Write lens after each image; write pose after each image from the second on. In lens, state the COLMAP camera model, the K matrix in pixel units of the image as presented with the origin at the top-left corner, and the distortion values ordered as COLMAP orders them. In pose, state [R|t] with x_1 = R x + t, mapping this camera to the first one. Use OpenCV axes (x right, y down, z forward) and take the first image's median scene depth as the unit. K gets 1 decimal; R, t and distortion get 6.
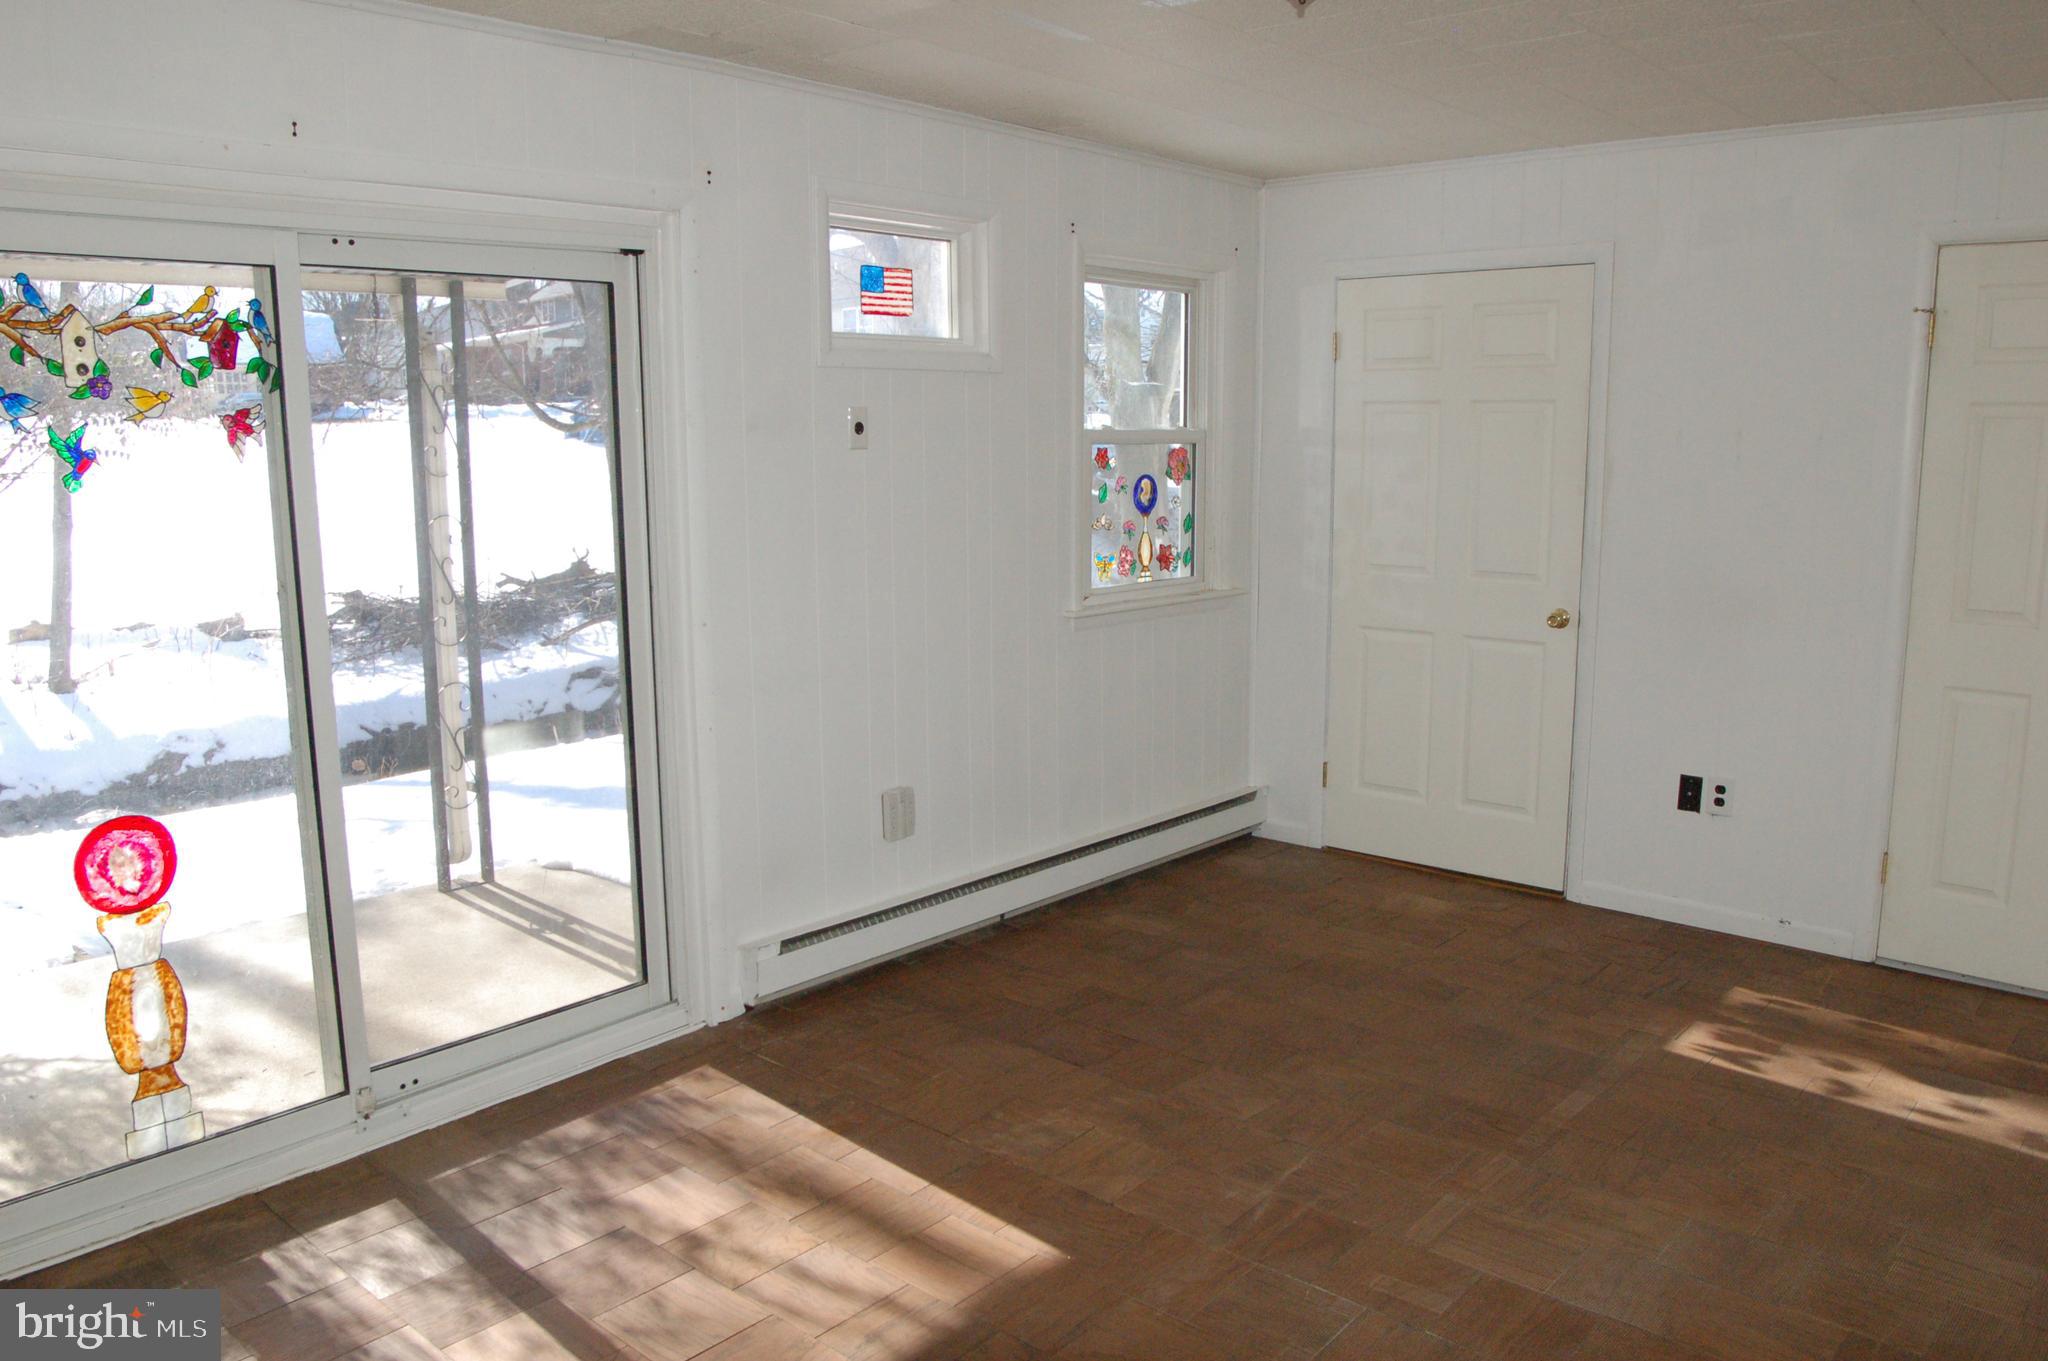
lens RADIAL K [[1480.8, 0, 1024.0], [0, 1480.8, 680.5], [0, 0, 1]] dist [-0.102620, 0.055734]
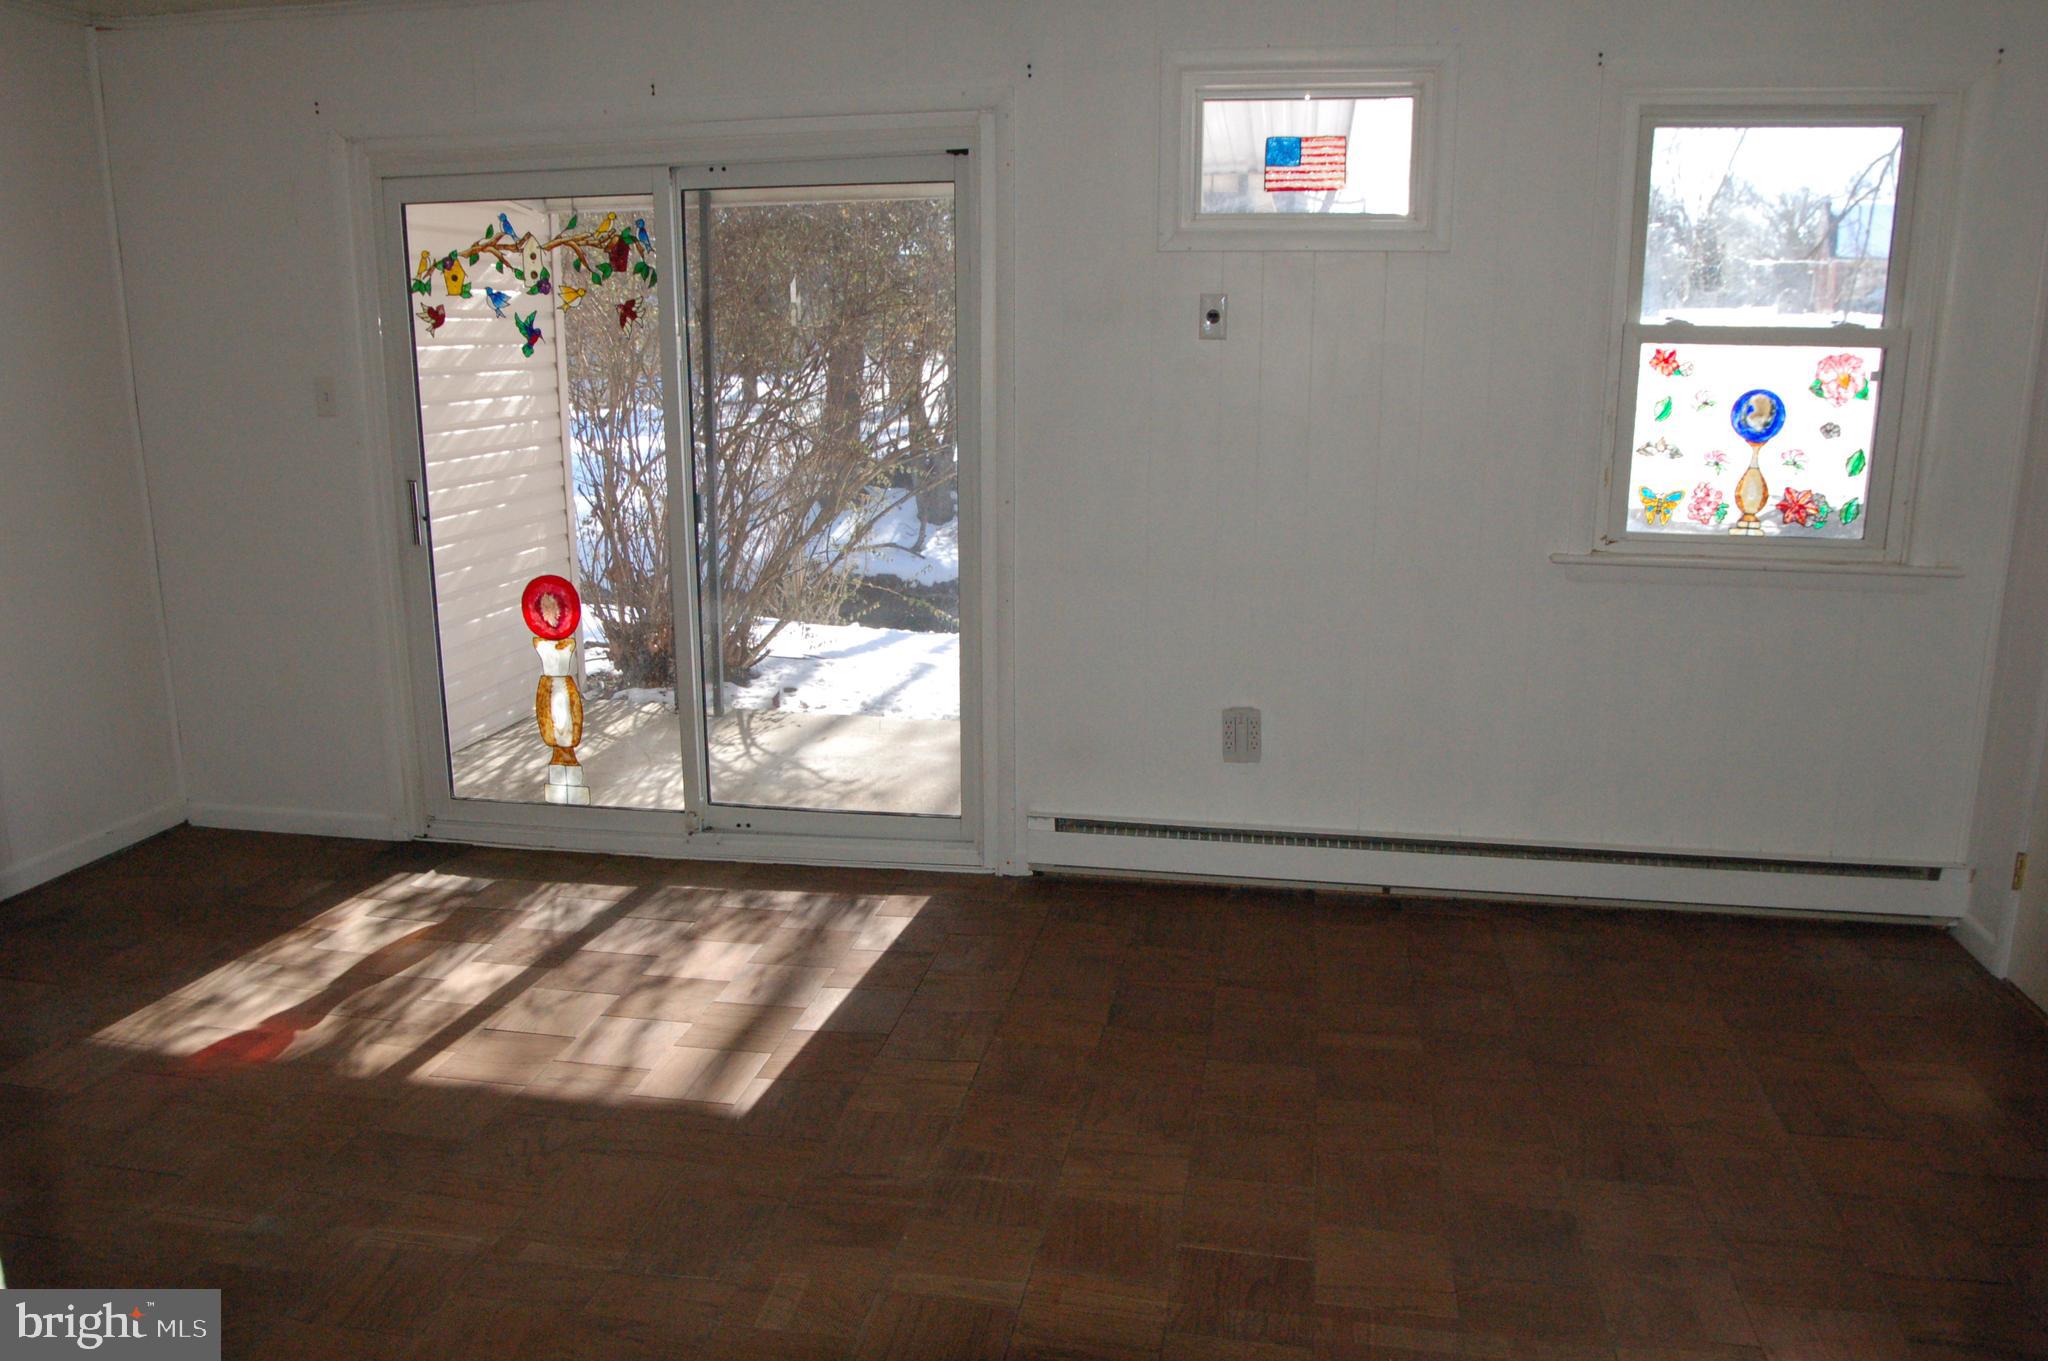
lens RADIAL K [[1520.5, 0, 1024.0], [0, 1520.5, 680.5], [0, 0, 1]] dist [-0.097543, 0.056311]
pose [[0.533260, 0.202977, -0.821239, 0.926721], [-0.141850, 0.978498, 0.149737, -0.100606], [0.833974, 0.036644, 0.550586, 0.533021]]
